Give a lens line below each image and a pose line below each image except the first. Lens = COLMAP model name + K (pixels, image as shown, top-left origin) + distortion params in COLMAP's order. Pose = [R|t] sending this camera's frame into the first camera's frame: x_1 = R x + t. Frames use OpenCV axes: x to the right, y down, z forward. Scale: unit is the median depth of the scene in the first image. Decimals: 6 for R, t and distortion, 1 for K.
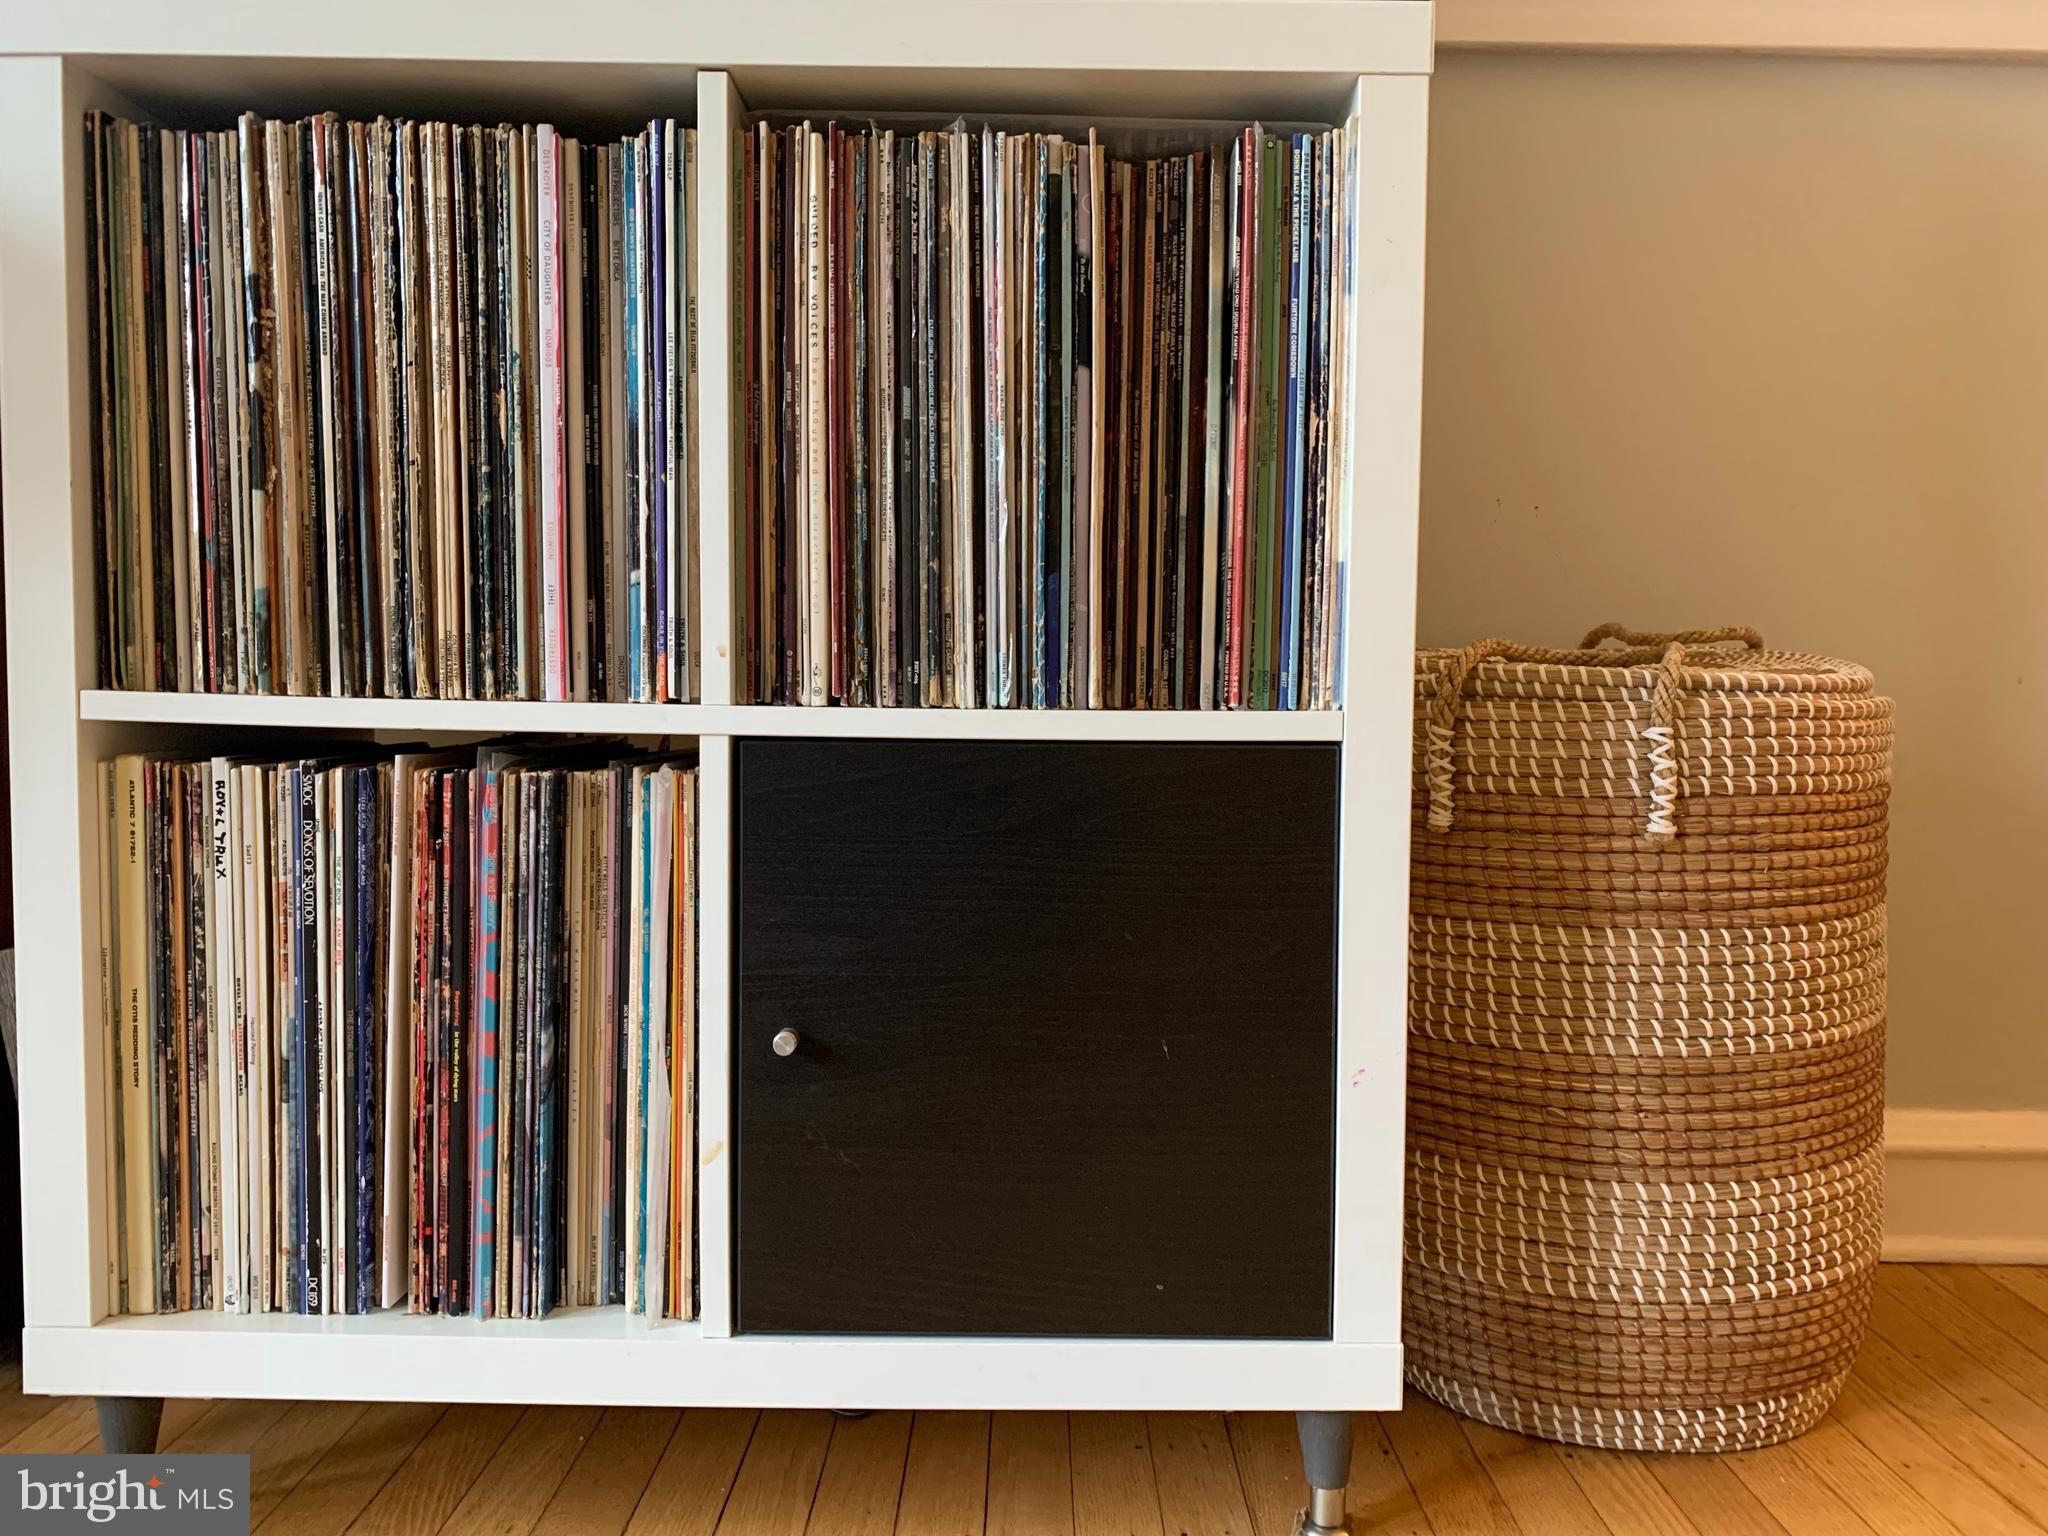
lens RADIAL K [[1583.5, 0, 1028.4], [0, 1583.5, 785.3], [0, 0, 1]] dist [-0.004268, -0.001473]
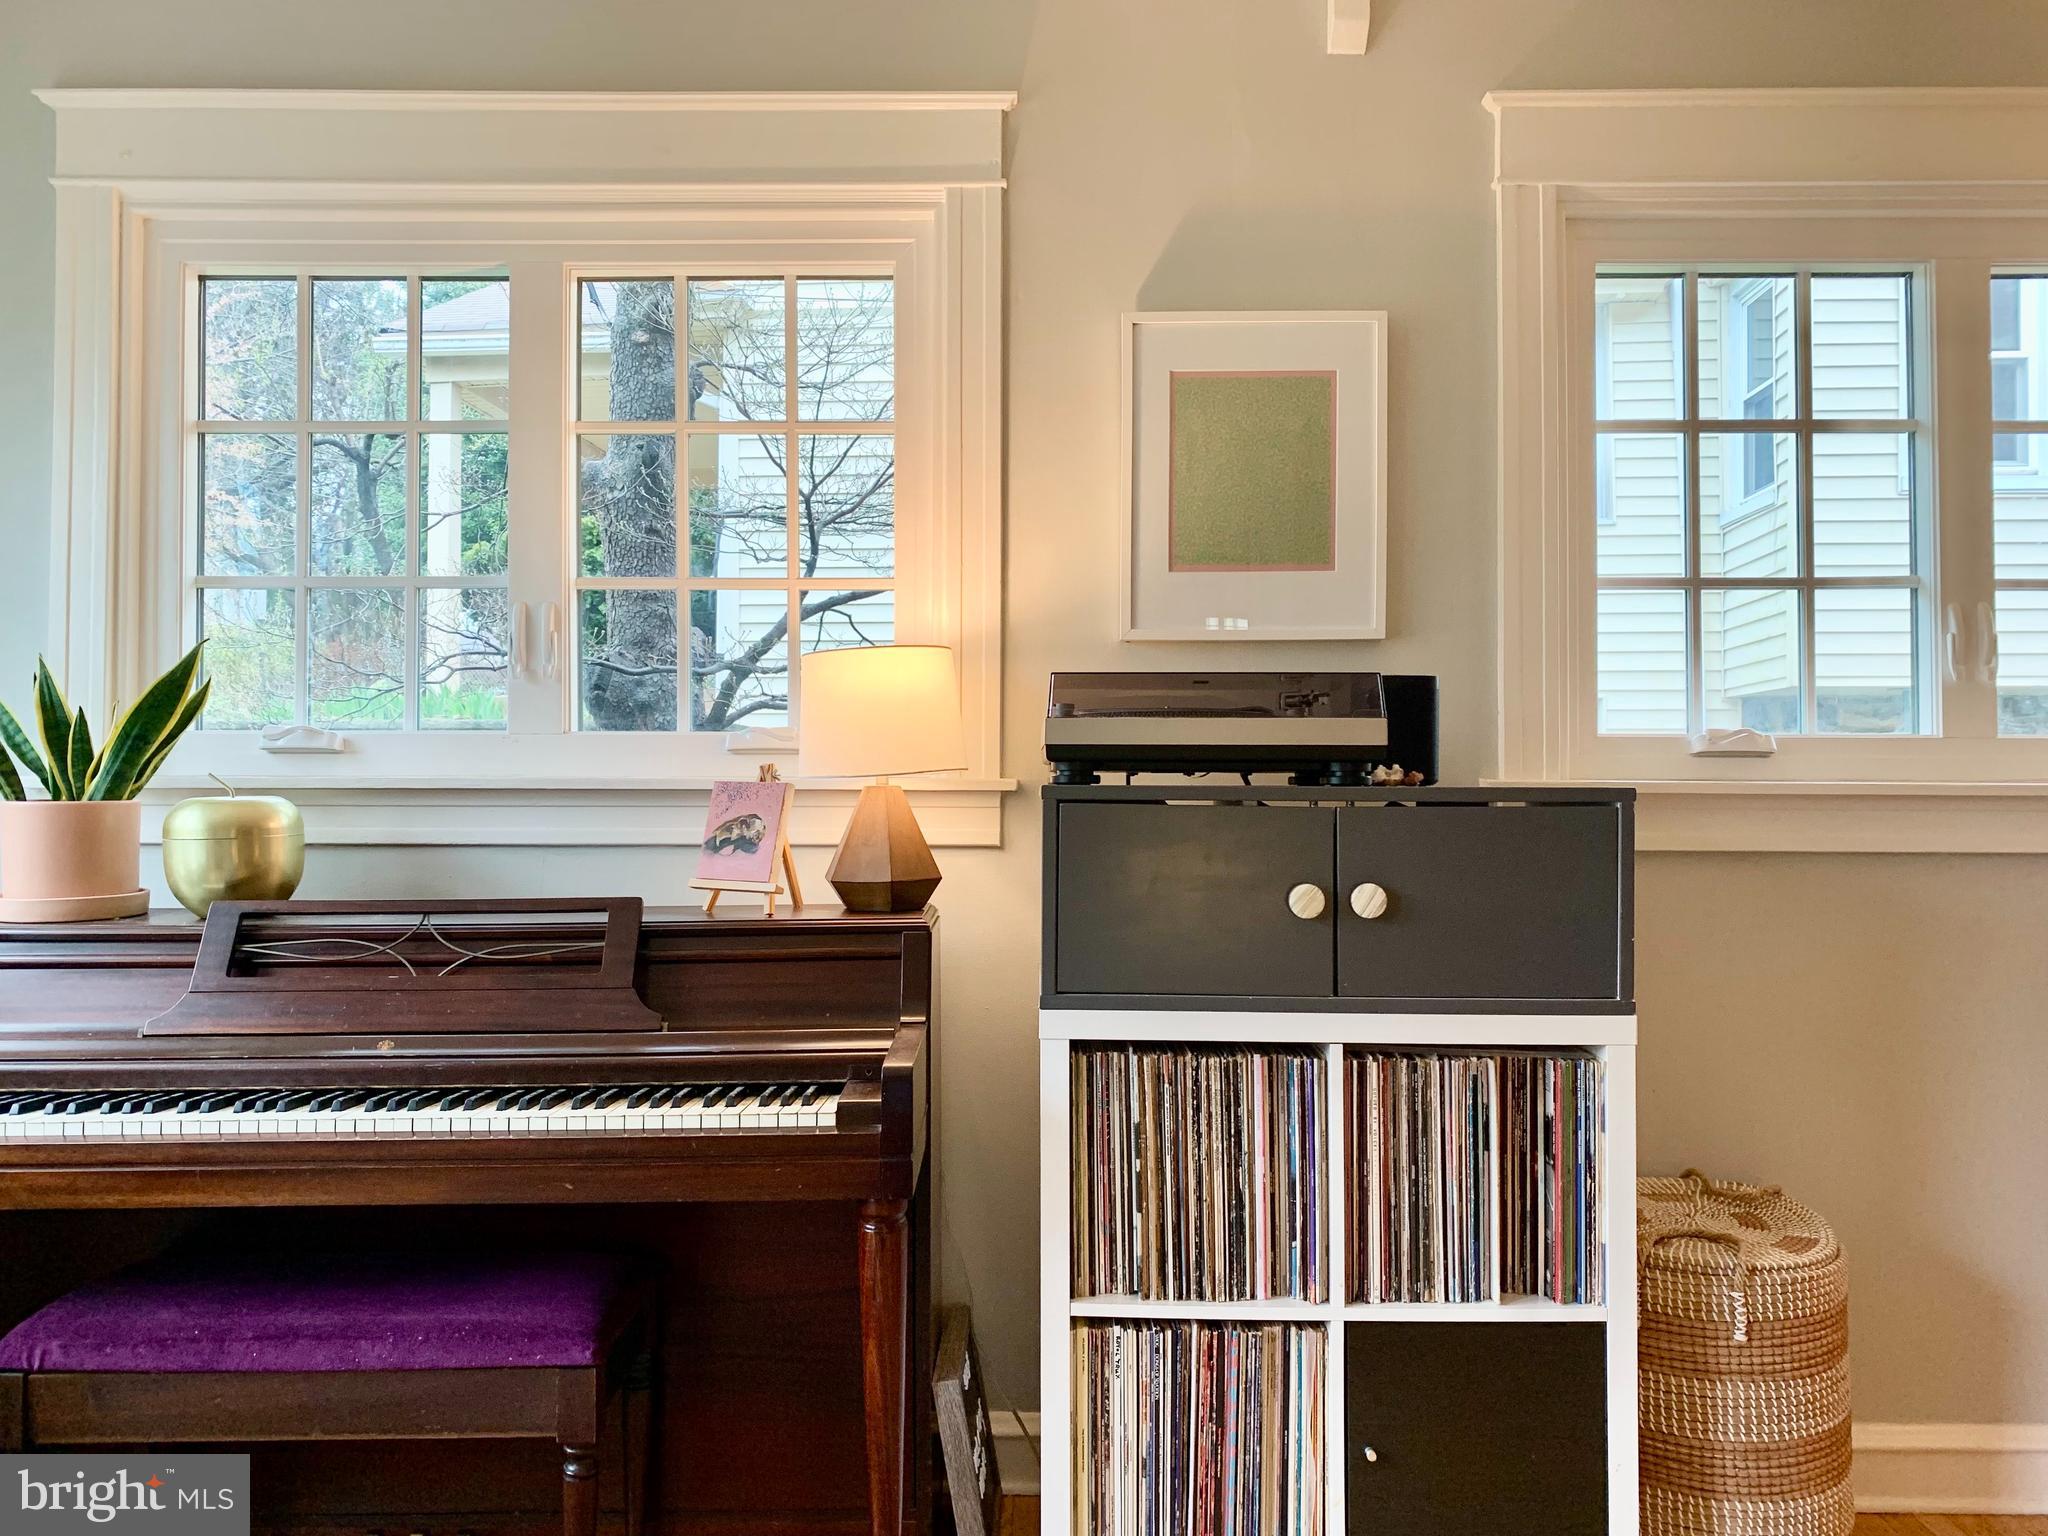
lens RADIAL K [[1548.4, 0, 1024.0], [0, 1548.4, 768.0], [0, 0, 1]] dist [-0.005270, 0.004728]
pose [[0.999899, -0.009376, -0.010708, -0.606140], [0.008525, 0.997000, -0.076931, -0.648036], [0.011397, 0.076832, 0.996979, -1.301915]]
